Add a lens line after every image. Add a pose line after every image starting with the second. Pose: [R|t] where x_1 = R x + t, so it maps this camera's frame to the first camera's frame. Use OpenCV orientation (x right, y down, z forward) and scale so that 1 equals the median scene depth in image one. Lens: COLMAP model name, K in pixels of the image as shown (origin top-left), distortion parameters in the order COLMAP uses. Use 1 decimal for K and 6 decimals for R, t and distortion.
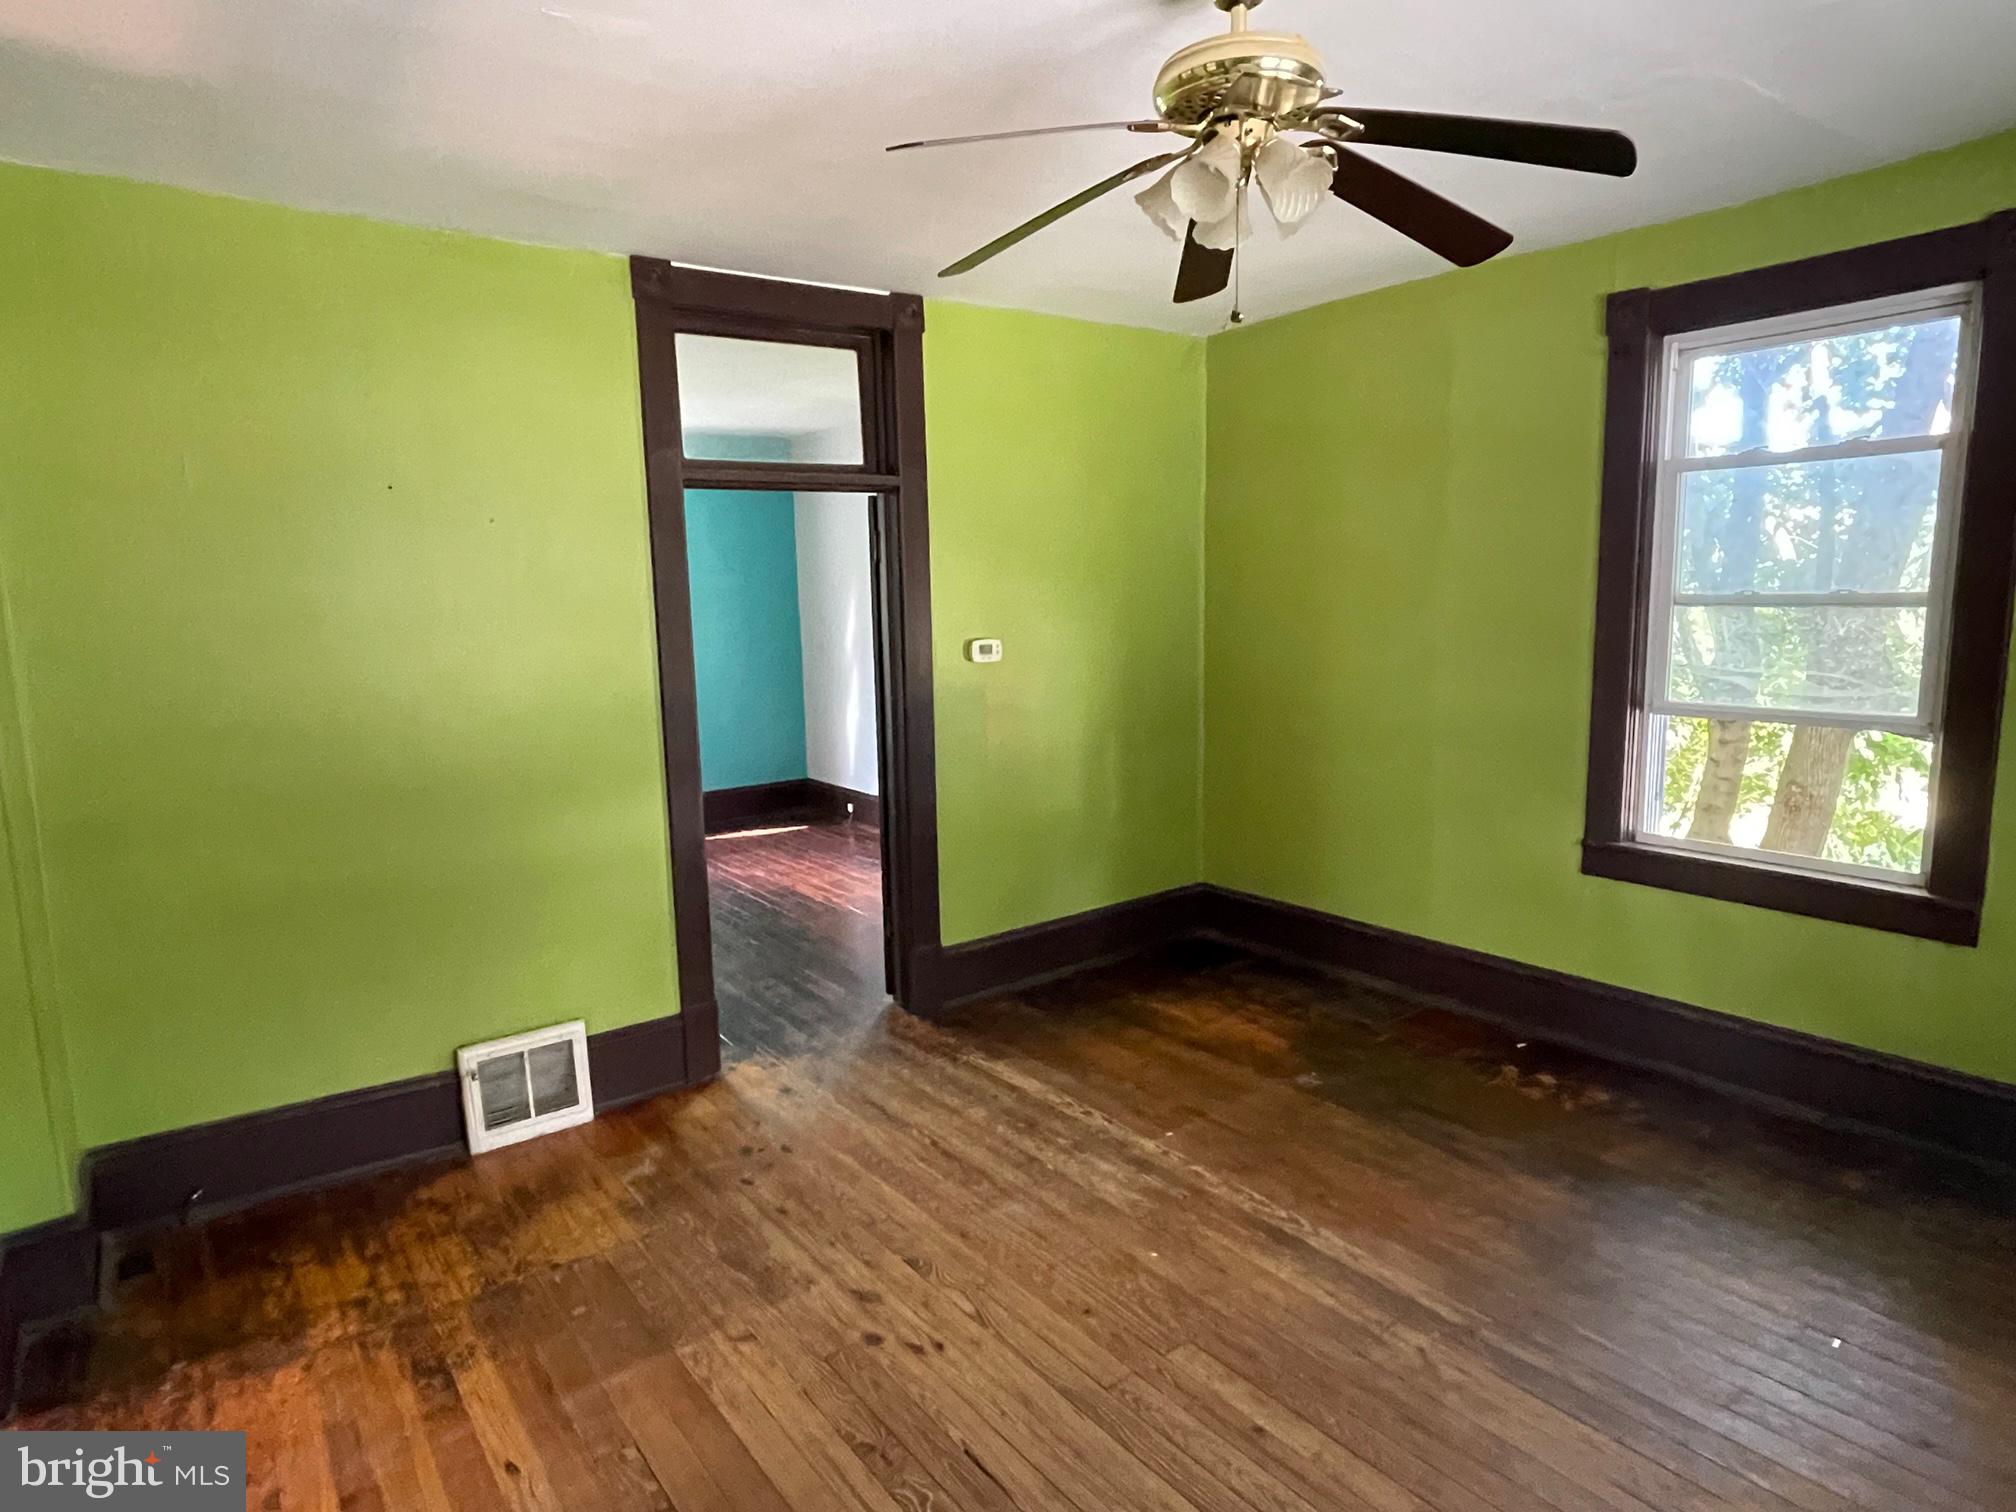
lens RADIAL K [[1156.1, 0, 1008.0], [0, 1156.1, 756.0], [0, 0, 1]] dist [0.003381, 0.000742]
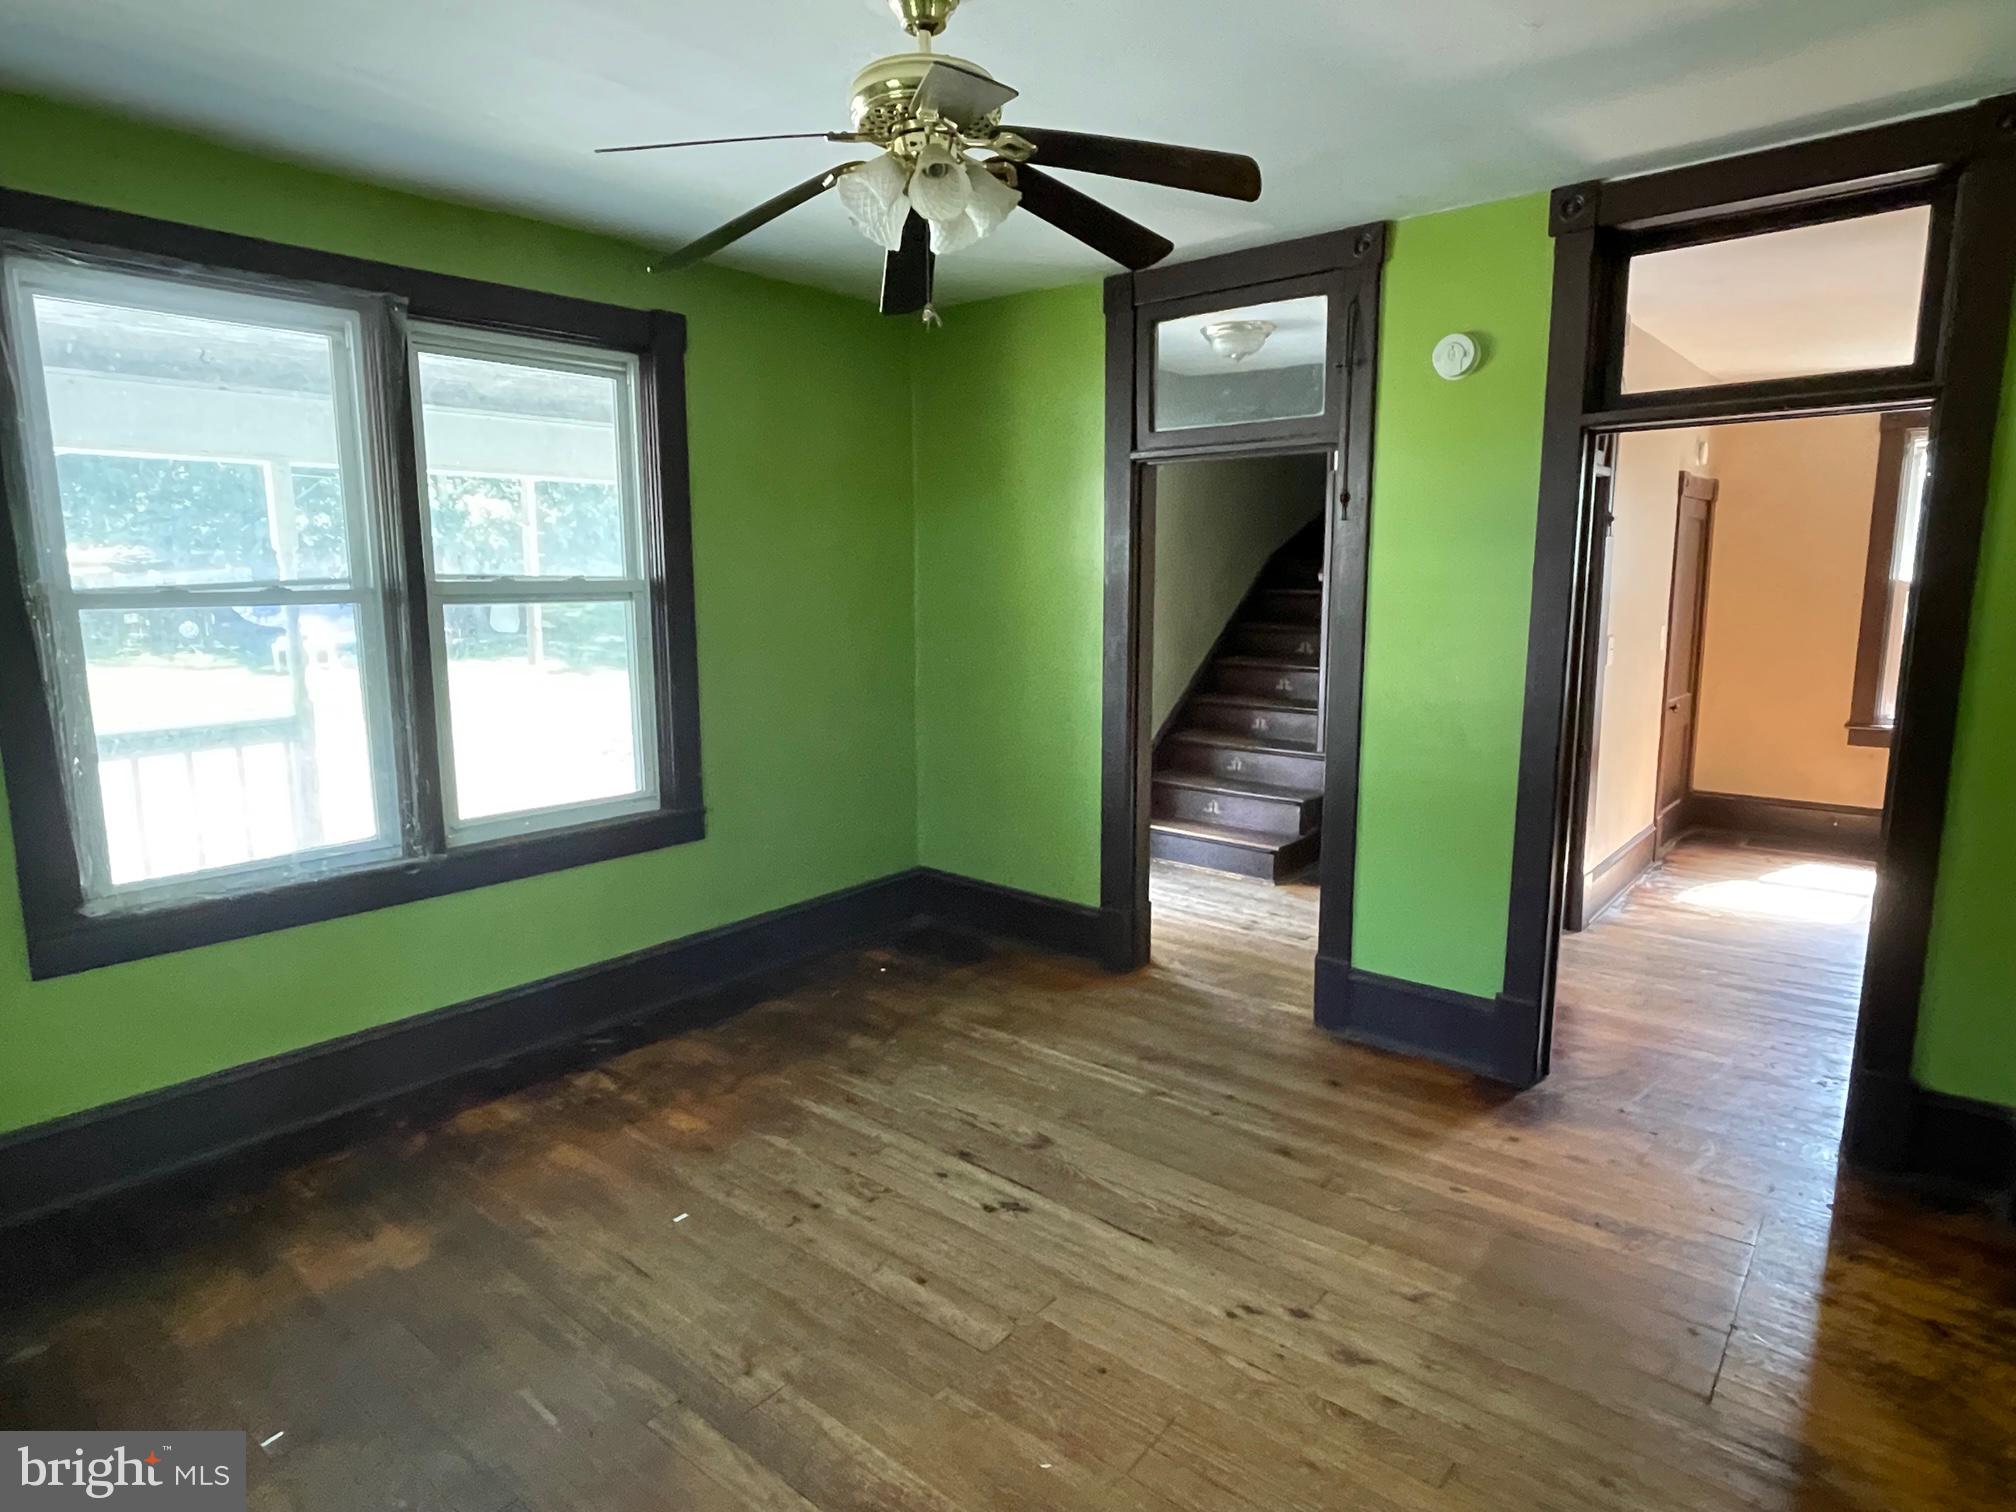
lens RADIAL K [[1156.1, 0, 1008.0], [0, 1156.1, 756.0], [0, 0, 1]] dist [0.003381, 0.000742]
pose [[-0.971175, 0.065515, -0.229187, 0.306971], [-0.004914, 0.955780, 0.294041, -0.231627], [0.238316, 0.286691, -0.927908, 1.643477]]
